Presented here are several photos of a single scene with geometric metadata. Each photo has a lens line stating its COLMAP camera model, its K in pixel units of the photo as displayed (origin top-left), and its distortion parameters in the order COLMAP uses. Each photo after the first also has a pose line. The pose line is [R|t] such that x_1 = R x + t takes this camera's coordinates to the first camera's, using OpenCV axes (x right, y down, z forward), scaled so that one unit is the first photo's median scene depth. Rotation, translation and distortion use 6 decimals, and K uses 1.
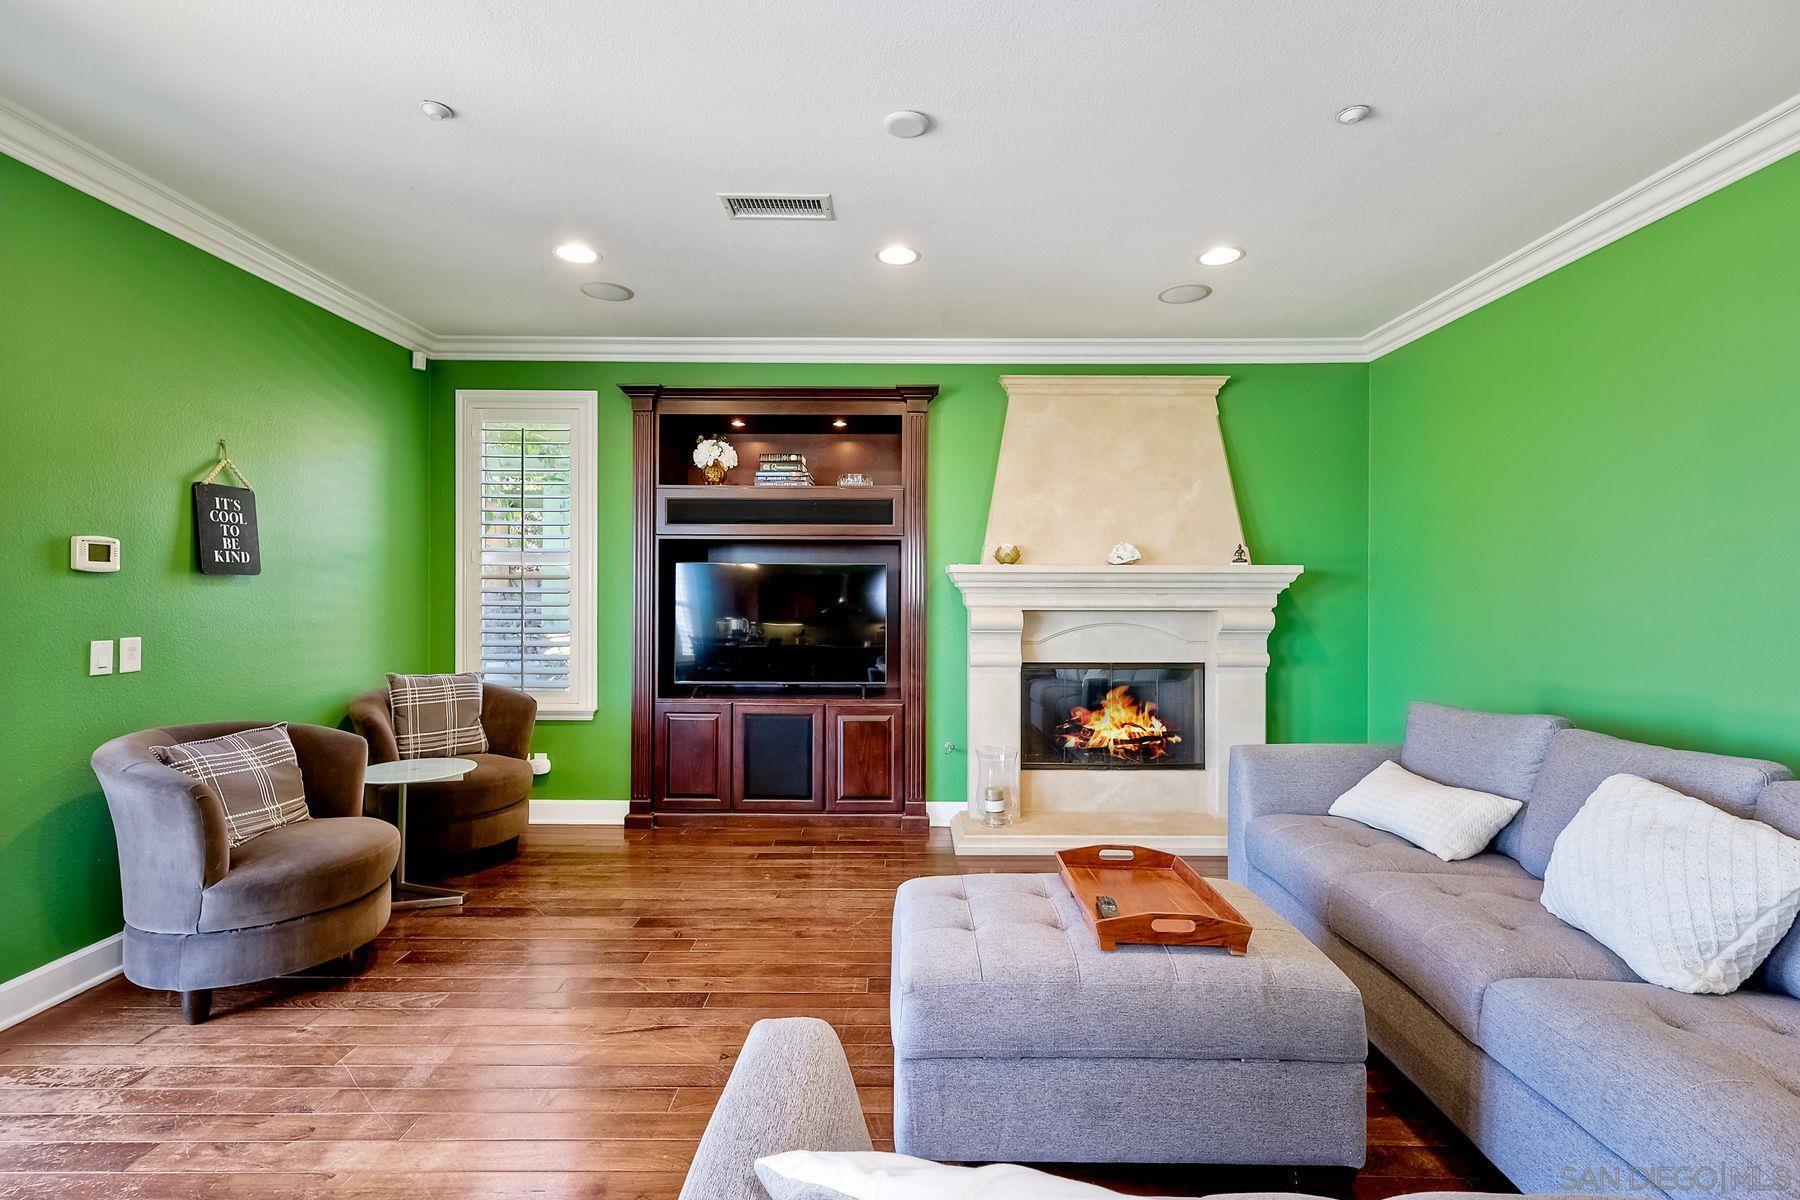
lens RADIAL K [[800.0, 0, 904.6], [0, 800.0, 594.5], [0, 0, 1]] dist [0.007783, -0.000604]
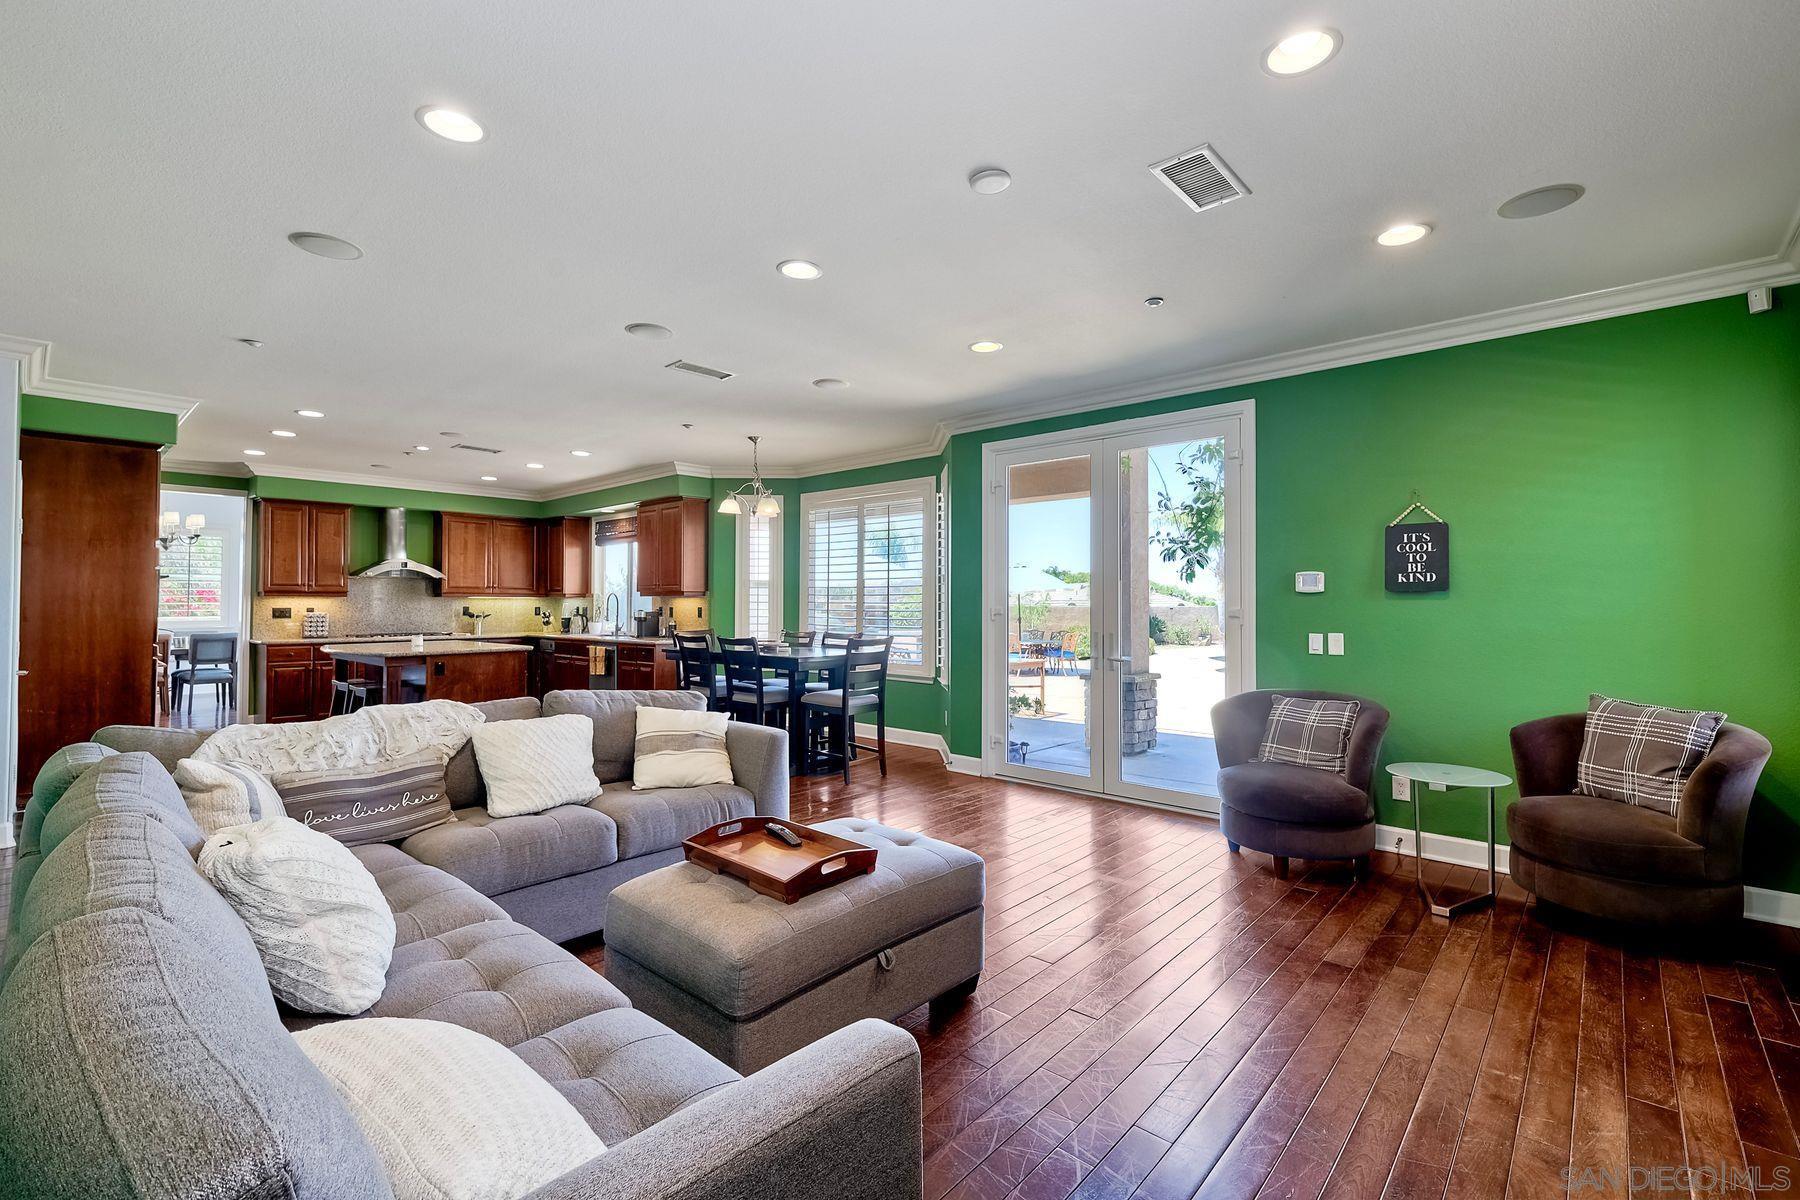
lens RADIAL K [[800.0, 0, 883.4], [0, 800.0, 583.7], [0, 0, 1]] dist [0.007783, -0.000604]
pose [[-0.677844, -0.023545, -0.734829, 0.507418], [-0.006854, 0.999646, -0.025707, 0.001536], [0.735174, -0.012389, -0.677765, 0.904019]]
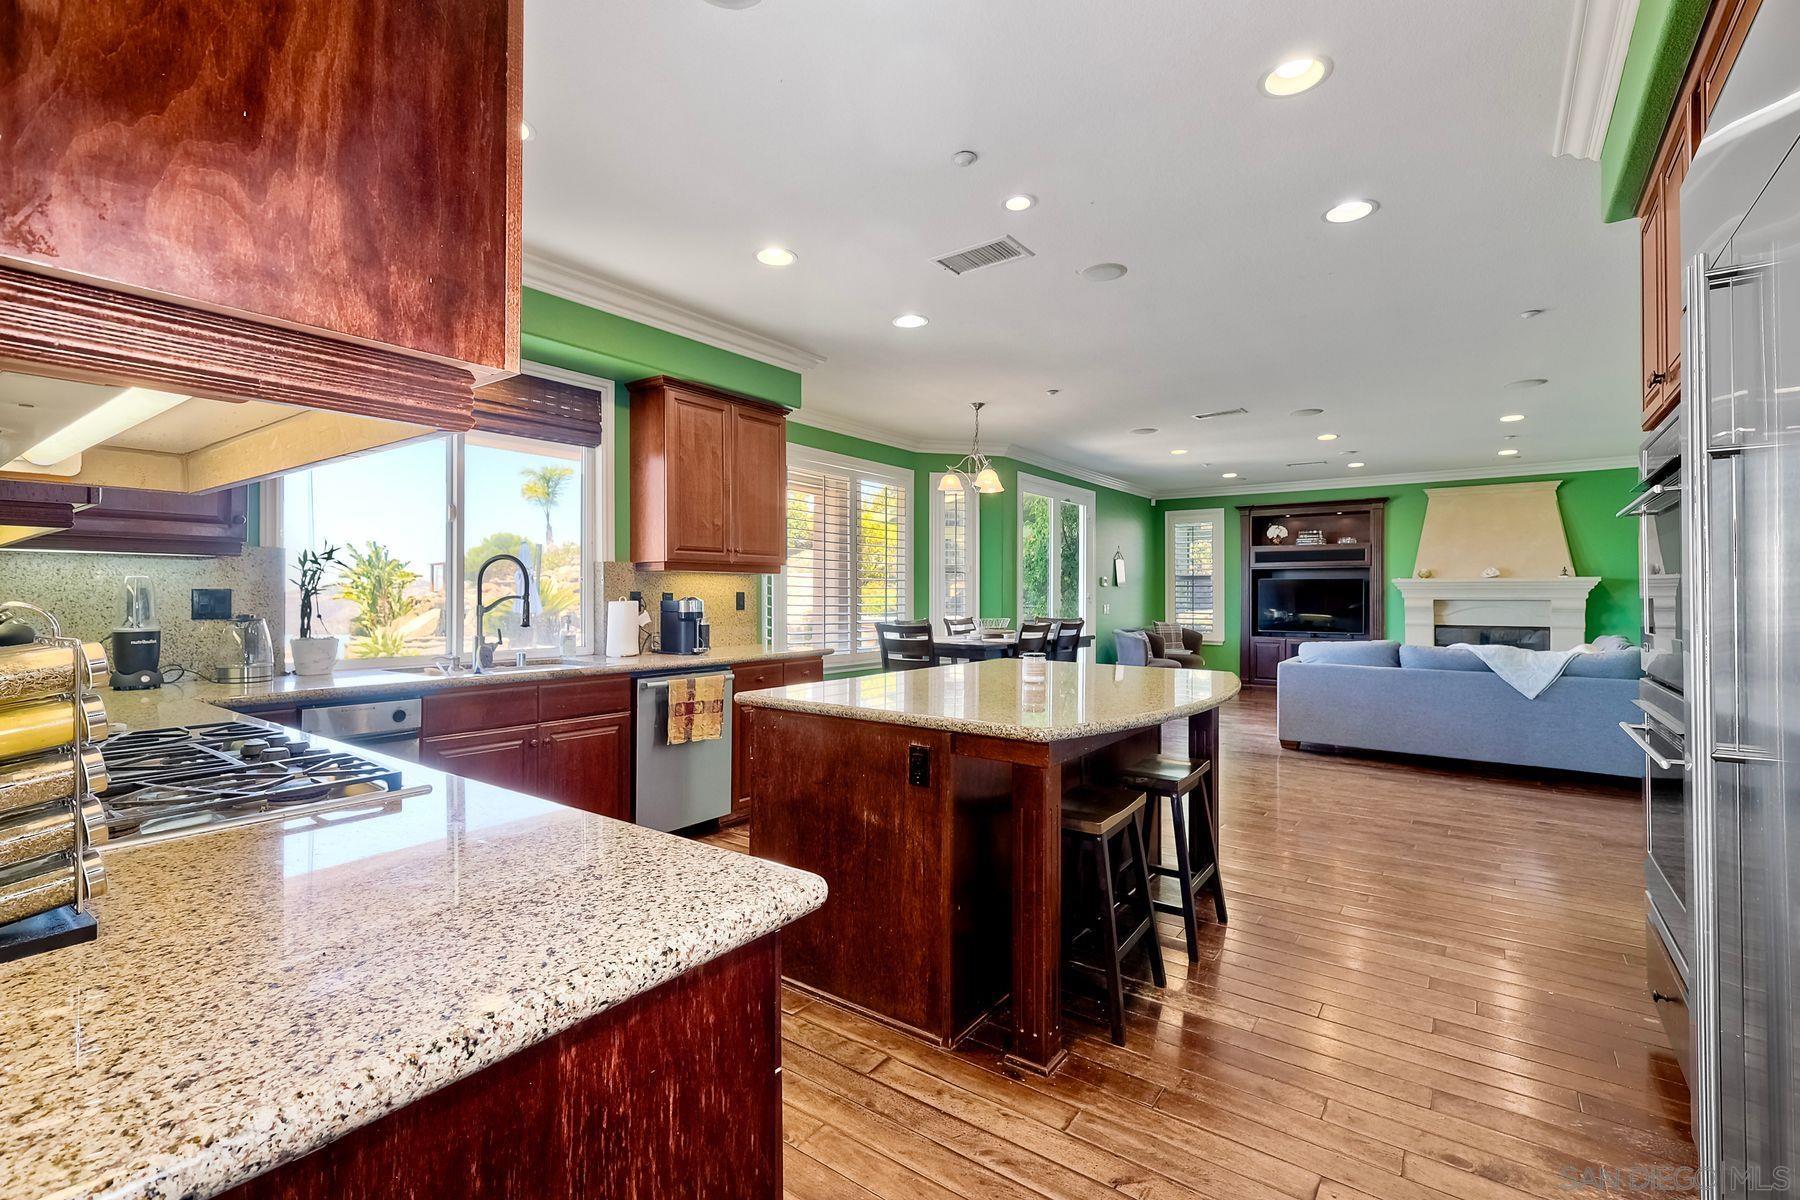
lens RADIAL K [[800.0, 0, 903.0], [0, 800.0, 612.2], [0, 0, 1]] dist [0.007783, -0.000604]
pose [[0.811067, 0.011310, -0.584844, 0.248991], [-0.001372, 0.999847, 0.017432, 0.017366], [0.584952, -0.013336, 0.810958, -1.553750]]
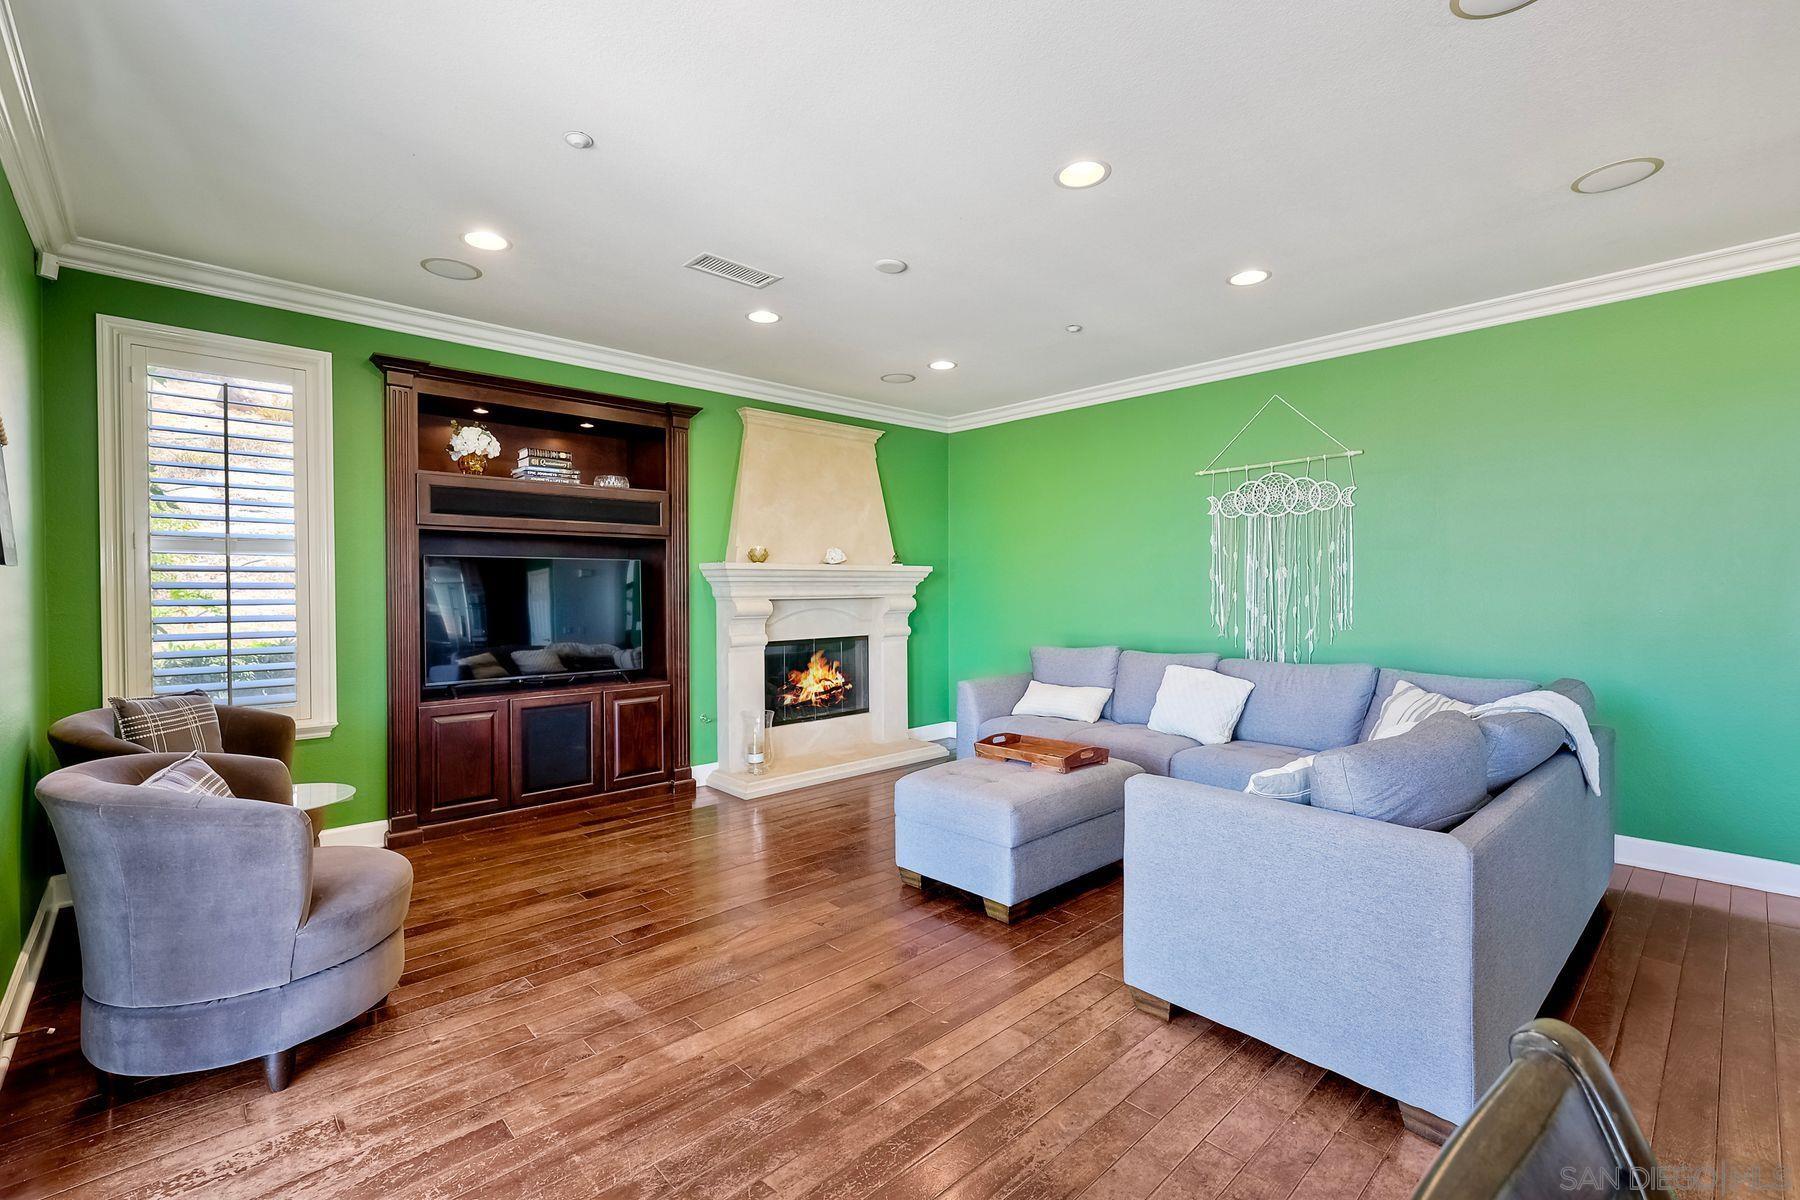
lens RADIAL K [[800.0, 0, 889.3], [0, 800.0, 601.3], [0, 0, 1]] dist [0.007783, -0.000604]
pose [[0.730545, -0.019004, 0.682600, -0.553964], [0.005595, 0.999746, 0.021846, -0.004005], [-0.682842, -0.012140, 0.730465, -0.040677]]
